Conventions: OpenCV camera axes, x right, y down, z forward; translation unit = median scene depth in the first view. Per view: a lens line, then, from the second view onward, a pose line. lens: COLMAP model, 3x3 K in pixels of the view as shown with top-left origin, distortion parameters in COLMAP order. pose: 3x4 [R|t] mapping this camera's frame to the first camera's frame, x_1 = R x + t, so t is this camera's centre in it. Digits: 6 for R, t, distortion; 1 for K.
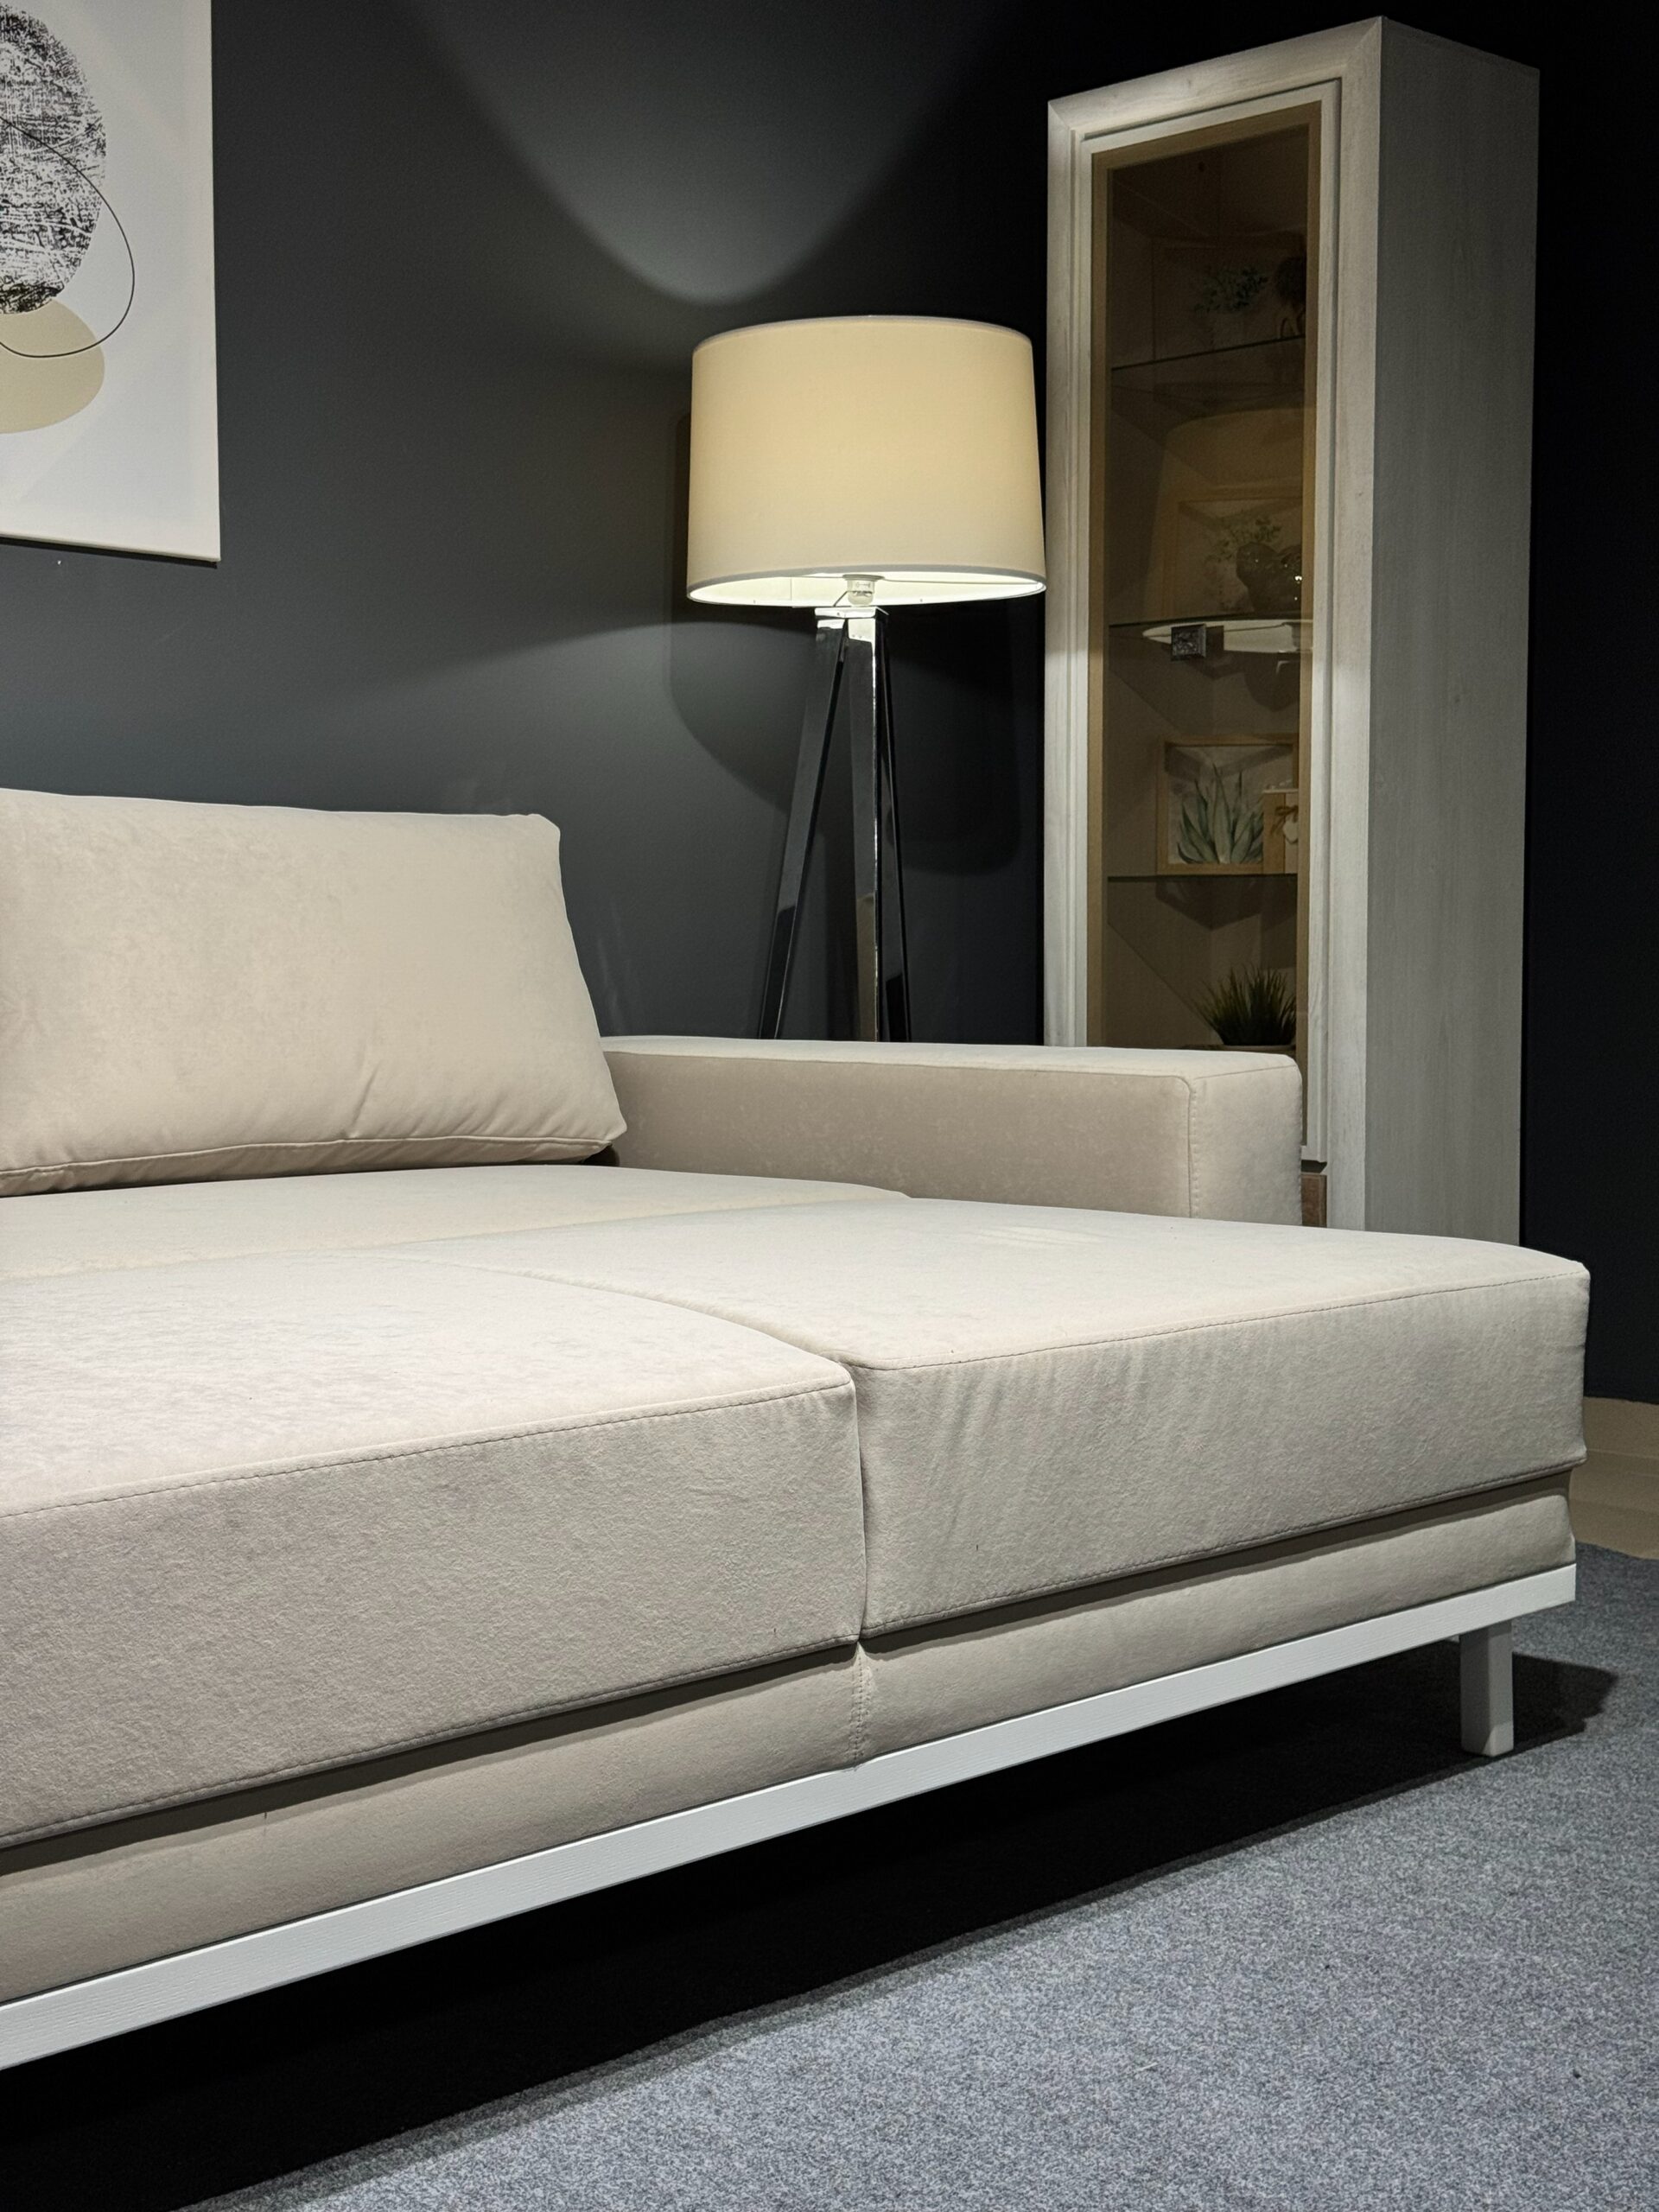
lens RADIAL K [[3109.4, 0, 874.8], [0, 3109.4, 1121.5], [0, 0, 1]] dist [0.079534, 0.000000]
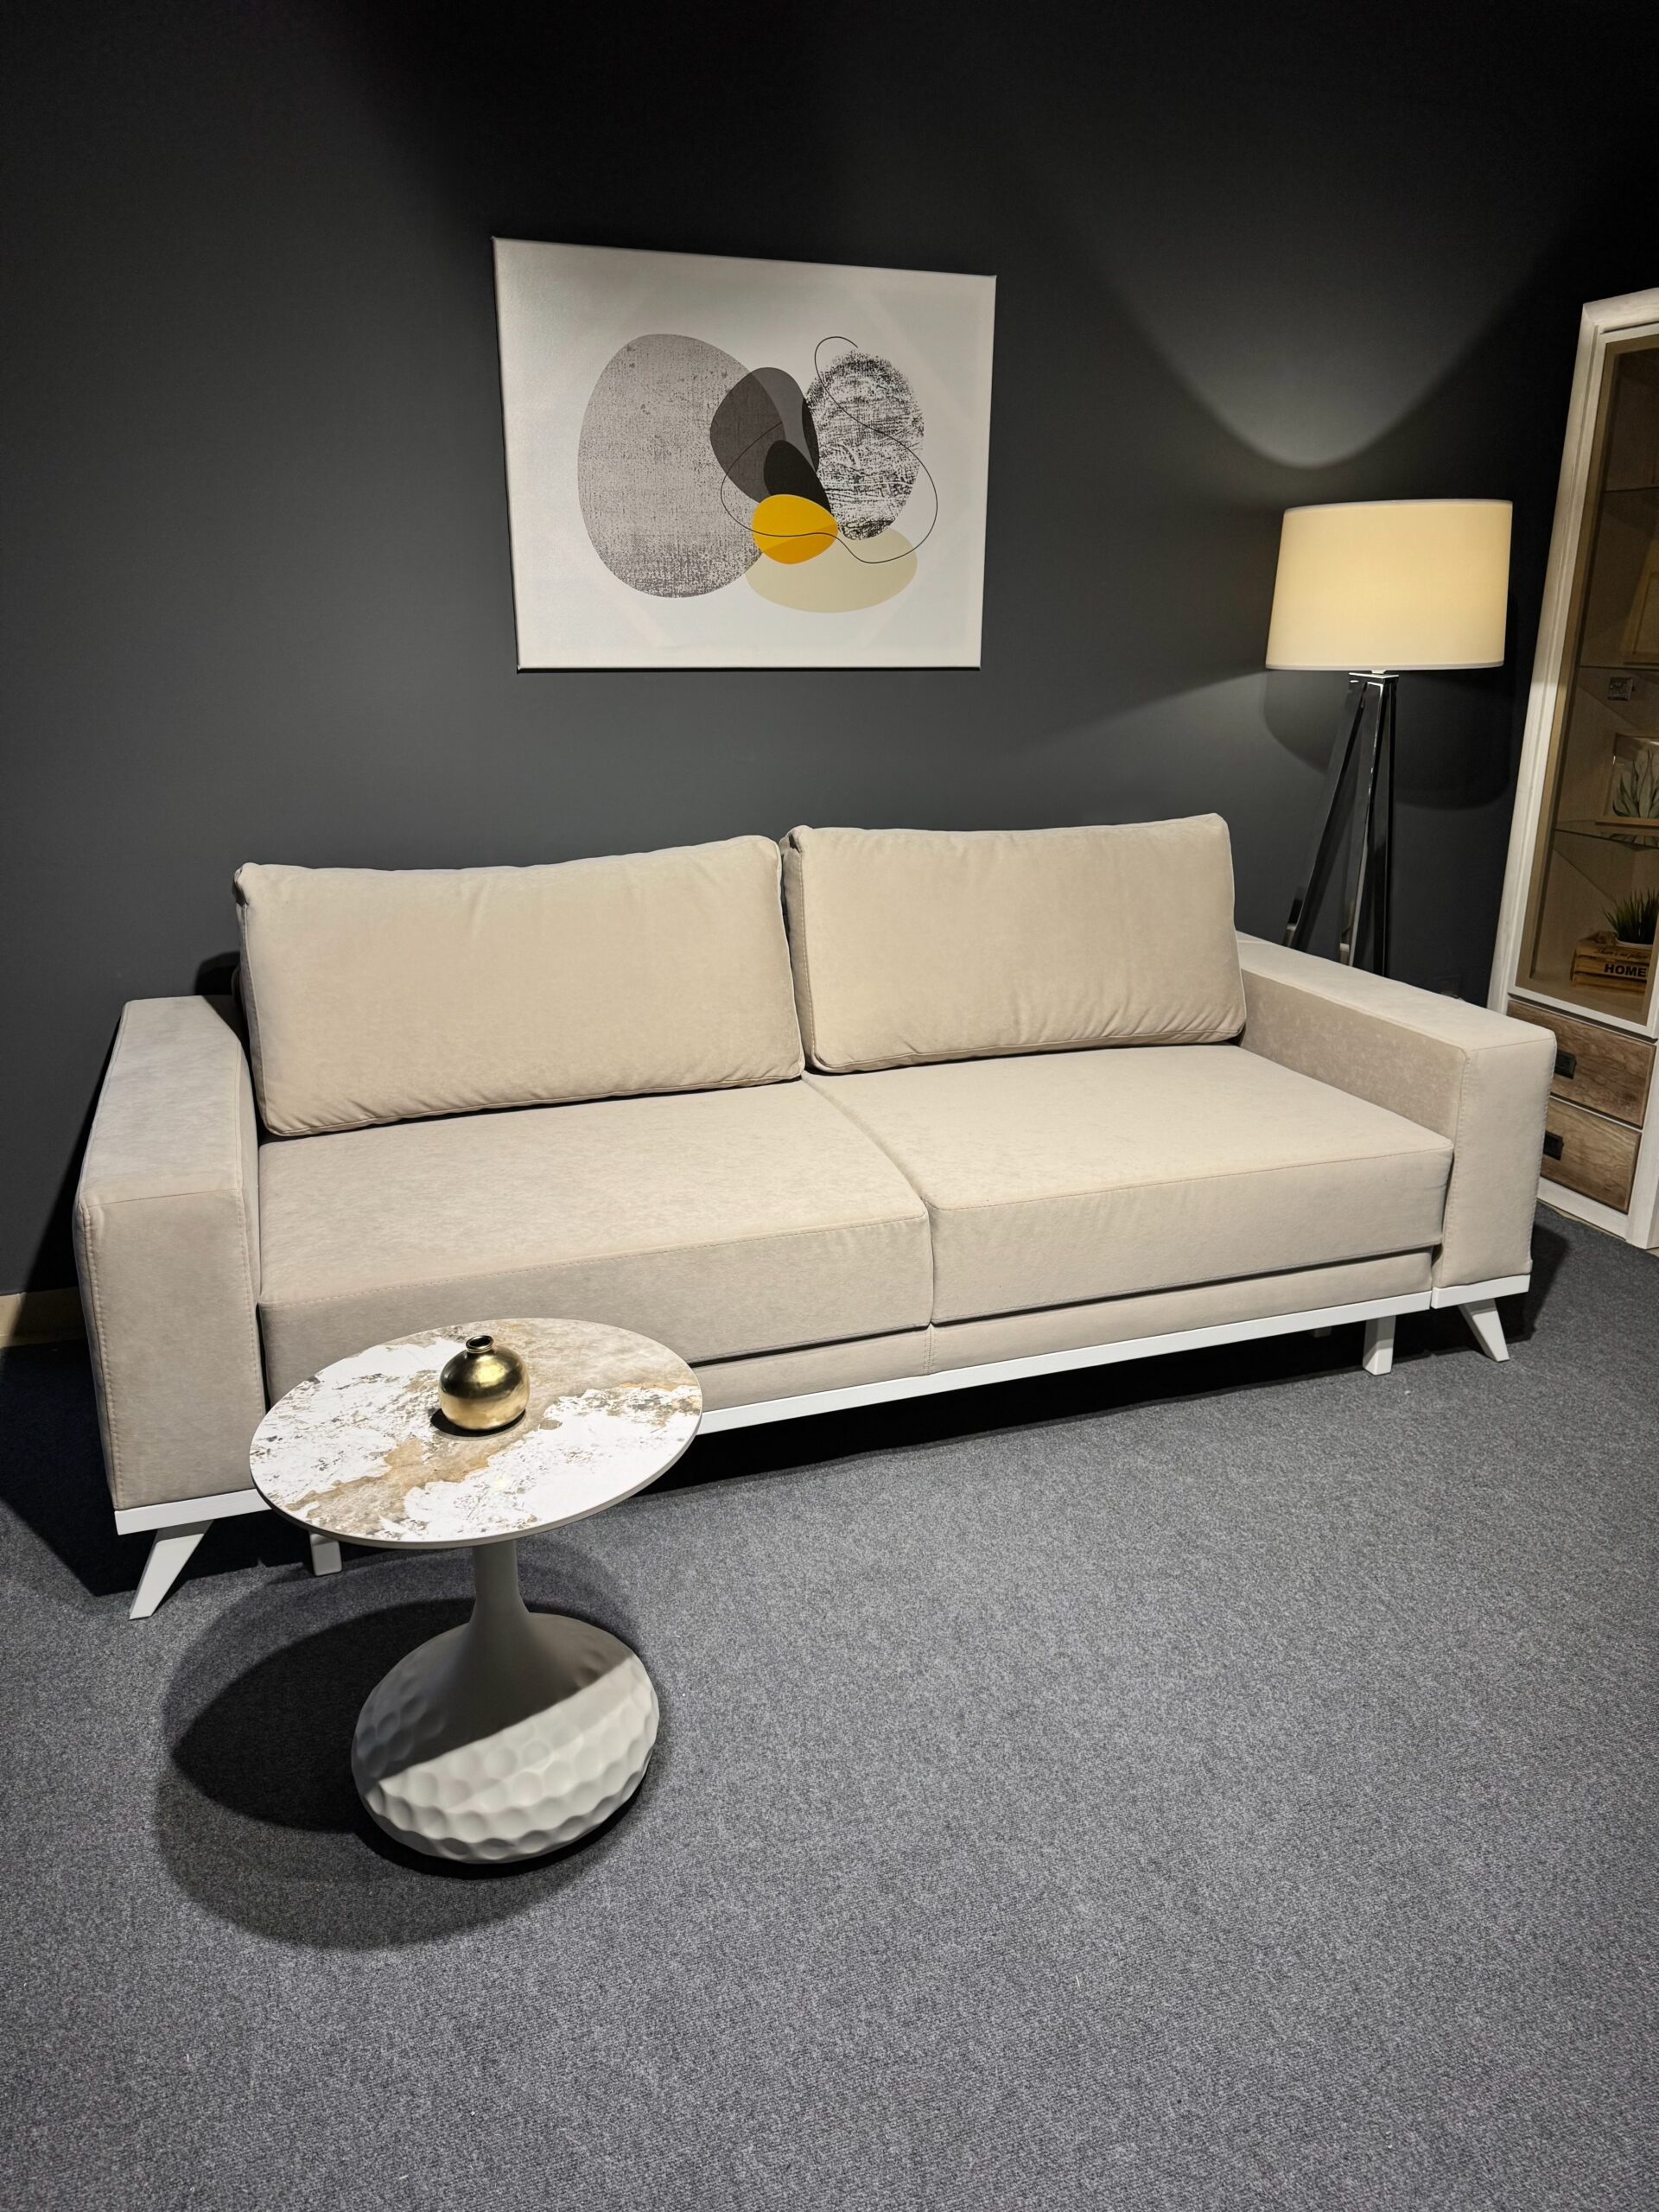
lens RADIAL K [[1578.2, 0, 822.0], [0, 1578.2, 1104.7], [0, 0, 1]] dist [0.026189, -0.046209]
pose [[0.893717, 0.142782, -0.425305, 0.135740], [-0.035506, 0.967541, 0.250209, -0.168474], [0.447225, -0.208515, 0.869777, 0.132034]]
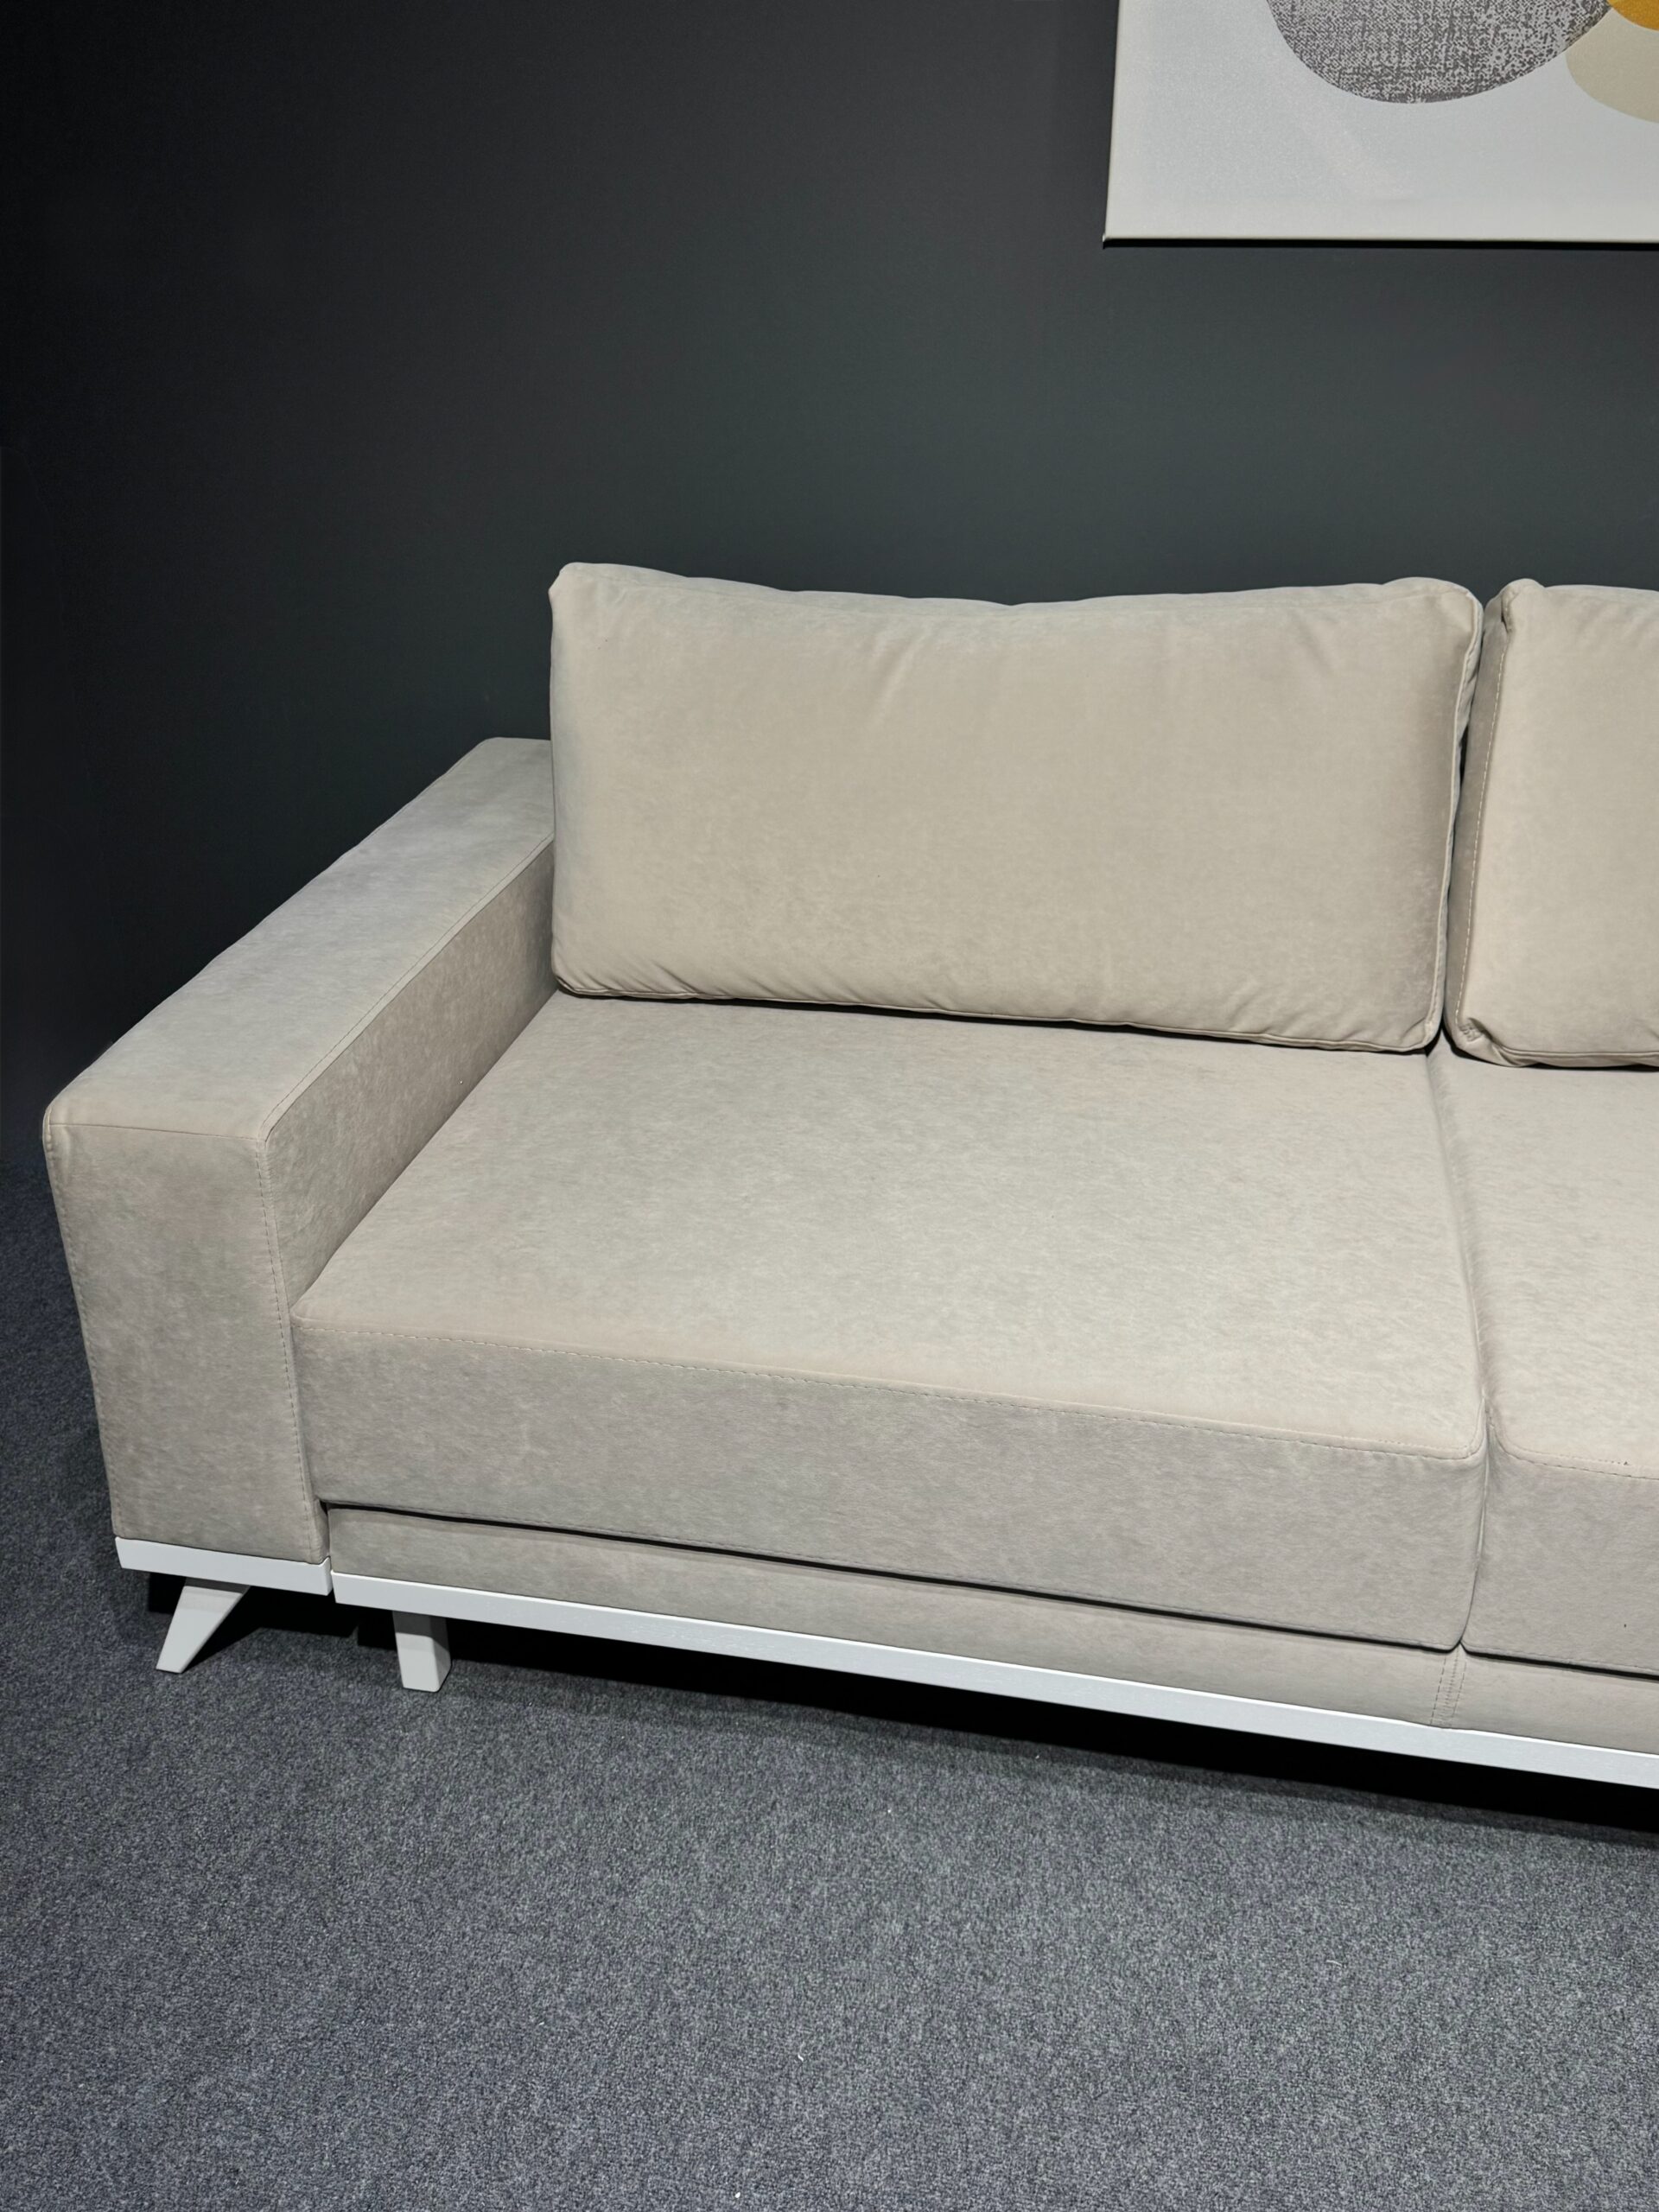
lens RADIAL K [[1862.0, 0, 829.9], [0, 1862.0, 1087.8], [0, 0, 1]] dist [0.050354, -0.086042]
pose [[0.527221, 0.385119, -0.757444, 0.089148], [-0.044363, 0.902655, 0.428072, -0.185130], [0.848570, -0.192086, 0.492983, 0.442444]]
